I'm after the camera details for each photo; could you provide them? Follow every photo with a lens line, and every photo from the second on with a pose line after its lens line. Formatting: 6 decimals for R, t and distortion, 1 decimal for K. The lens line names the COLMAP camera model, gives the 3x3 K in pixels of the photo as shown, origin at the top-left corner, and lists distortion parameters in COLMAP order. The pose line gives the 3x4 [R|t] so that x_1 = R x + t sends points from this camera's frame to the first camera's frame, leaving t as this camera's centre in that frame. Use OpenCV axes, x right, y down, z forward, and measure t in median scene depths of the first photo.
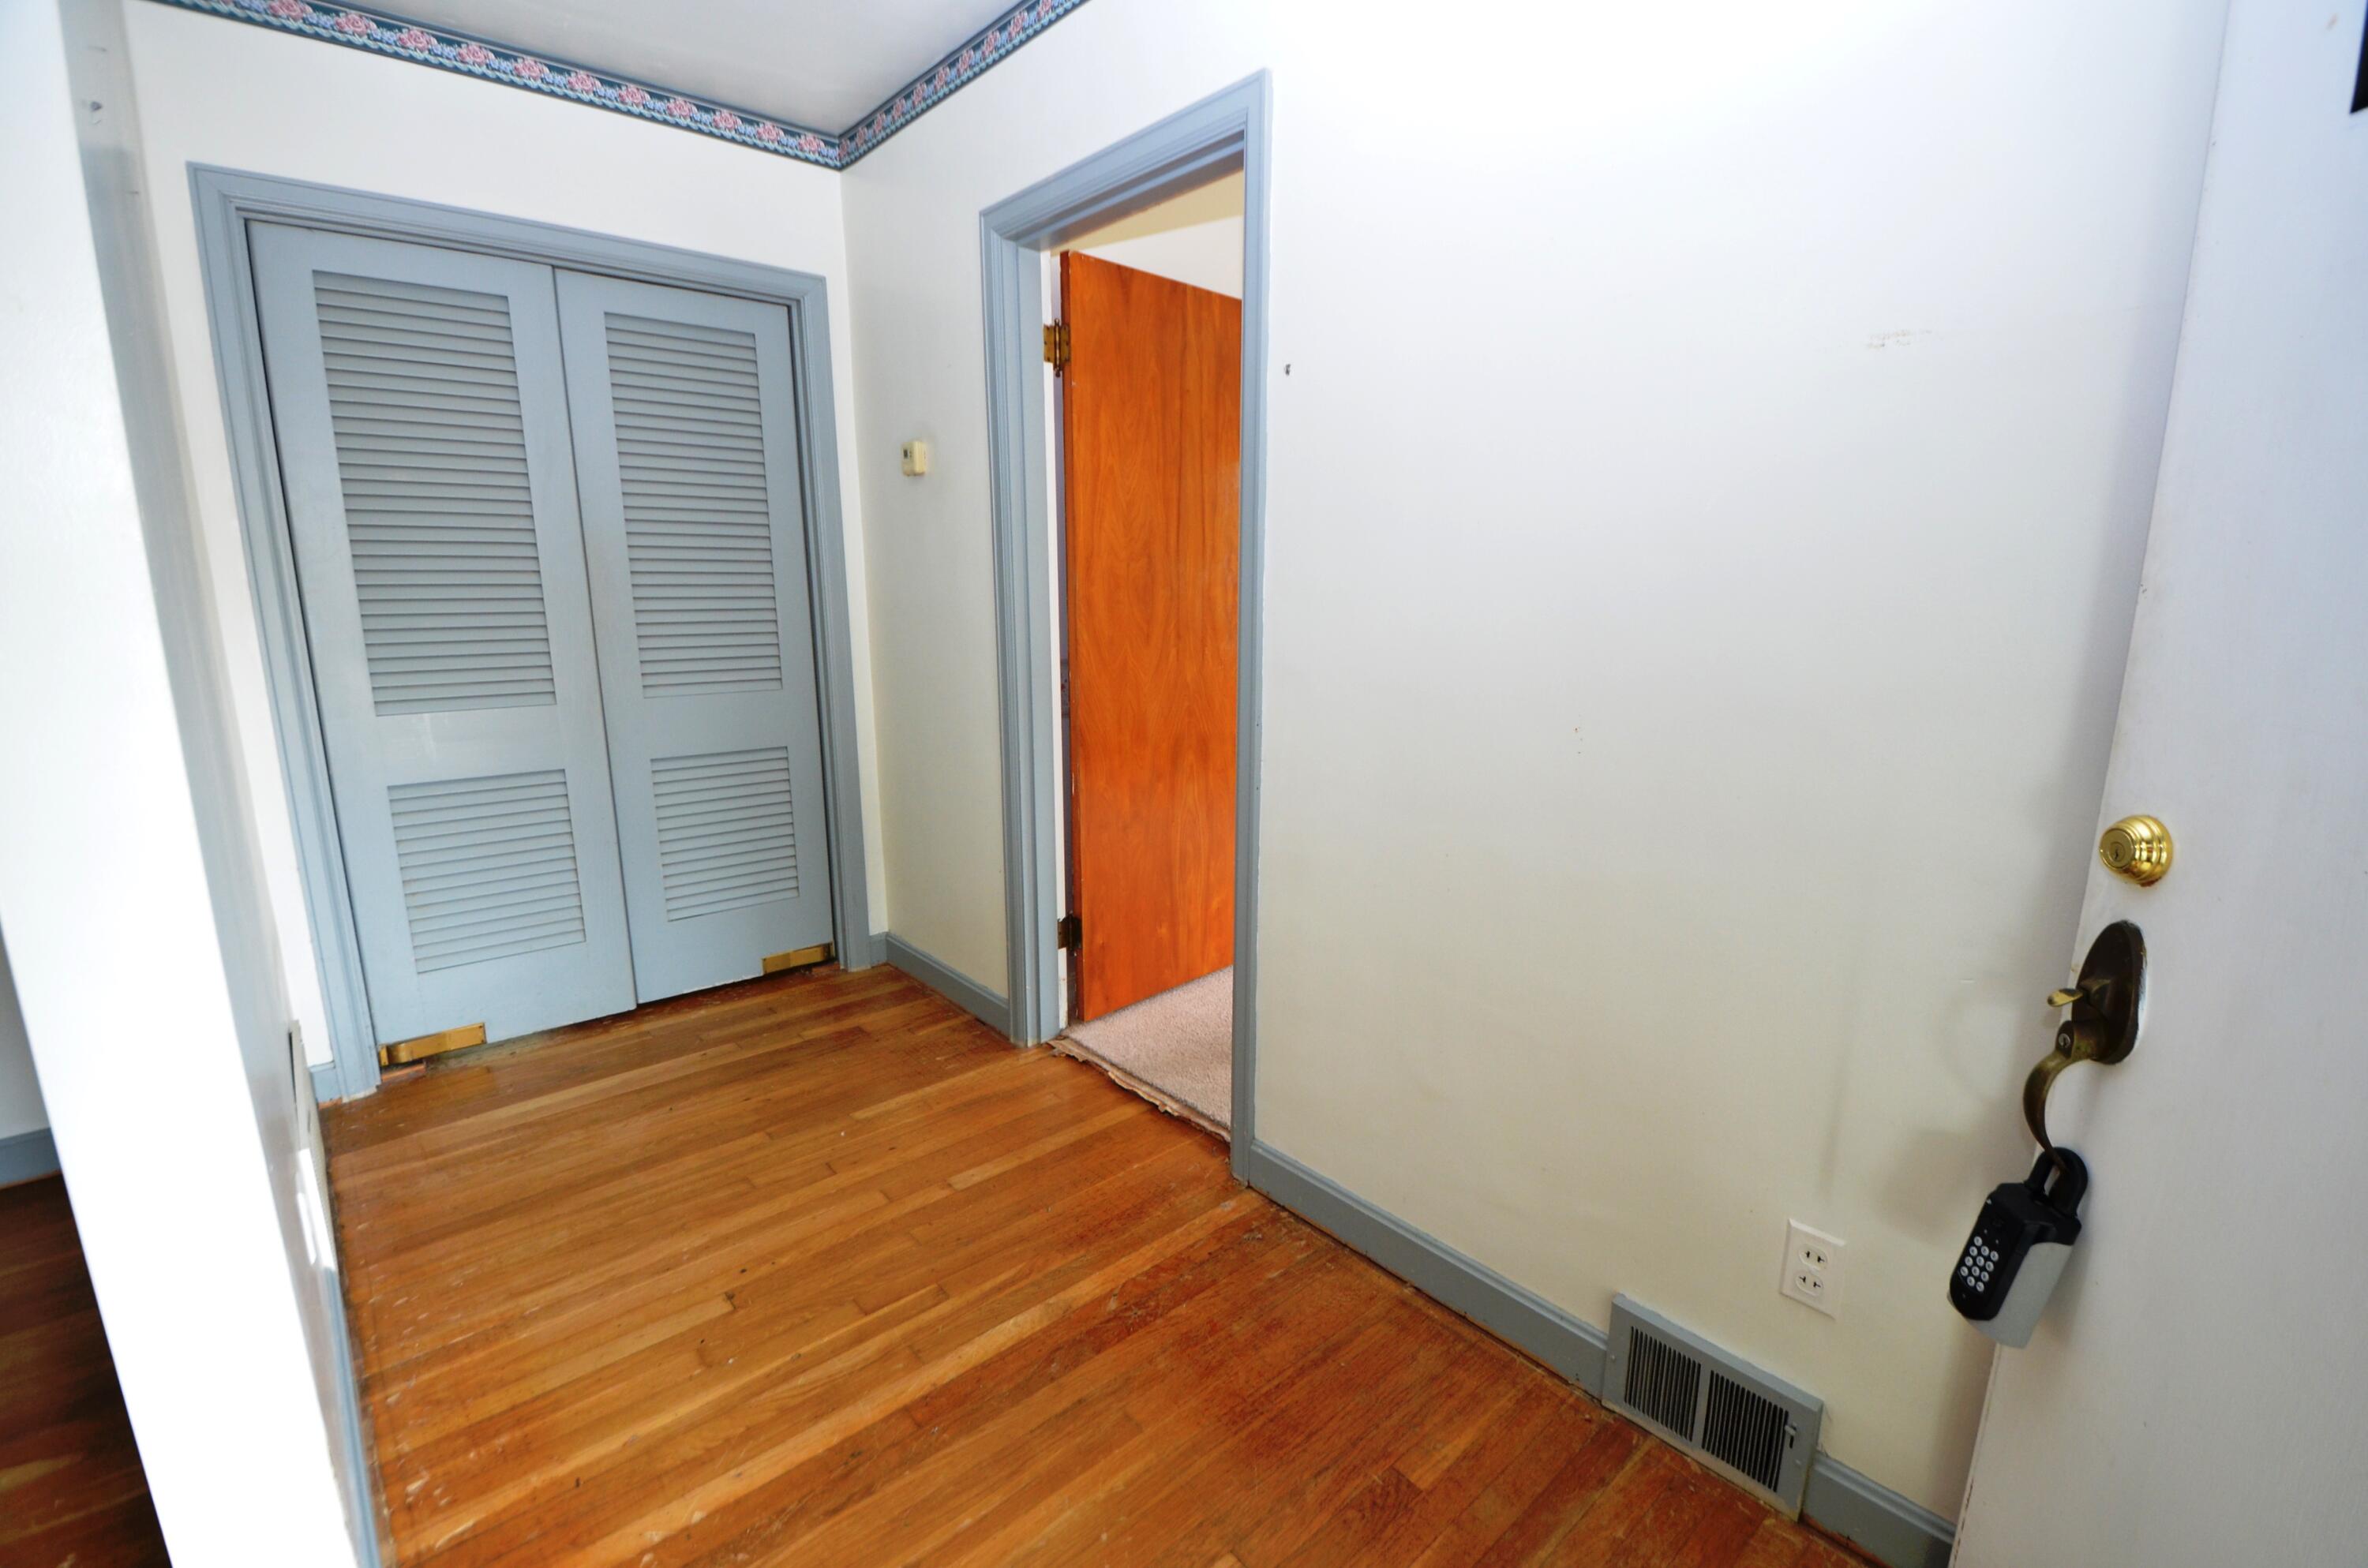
lens RADIAL K [[1031.1, 0, 1189.6], [0, 1031.1, 781.4], [0, 0, 1]] dist [0.005803, -0.013900]
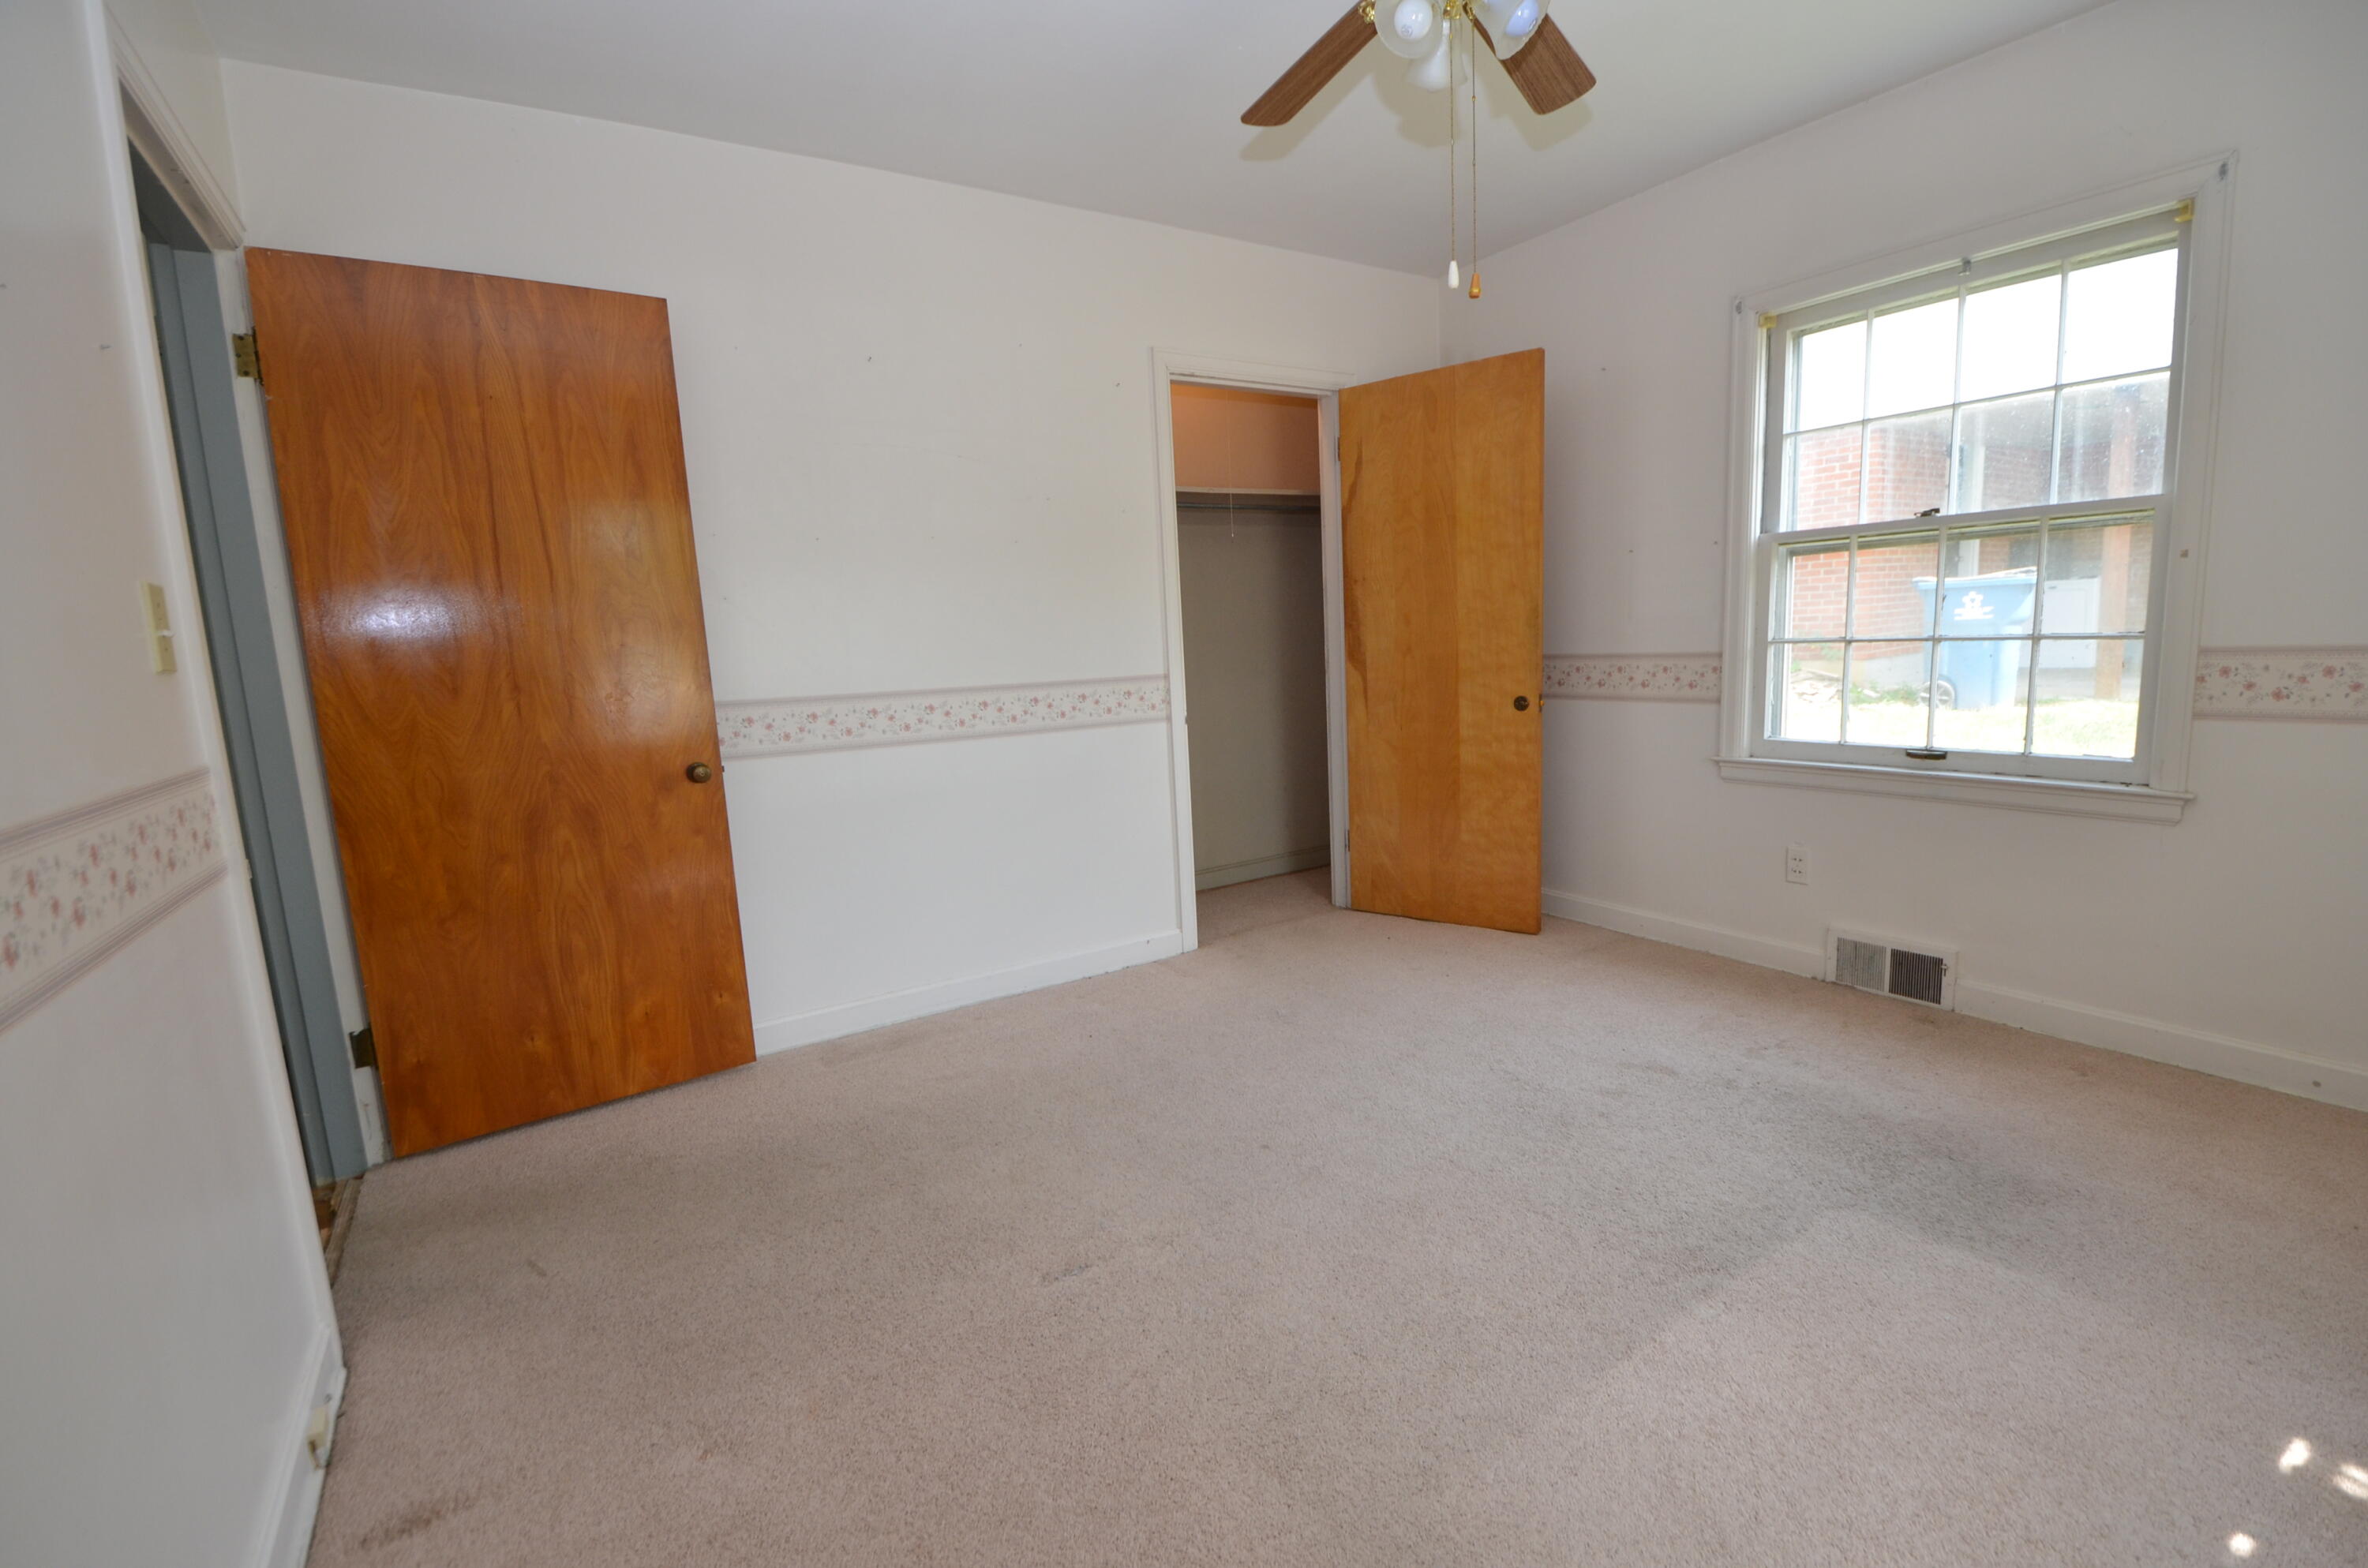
lens RADIAL K [[1031.1, 0, 1181.3], [0, 1031.1, 781.9], [0, 0, 1]] dist [0.005803, -0.013900]
pose [[0.986204, -0.033780, -0.162052, 0.643235], [0.024026, 0.997801, -0.061775, -0.001038], [0.163782, 0.057029, 0.984847, 0.269997]]
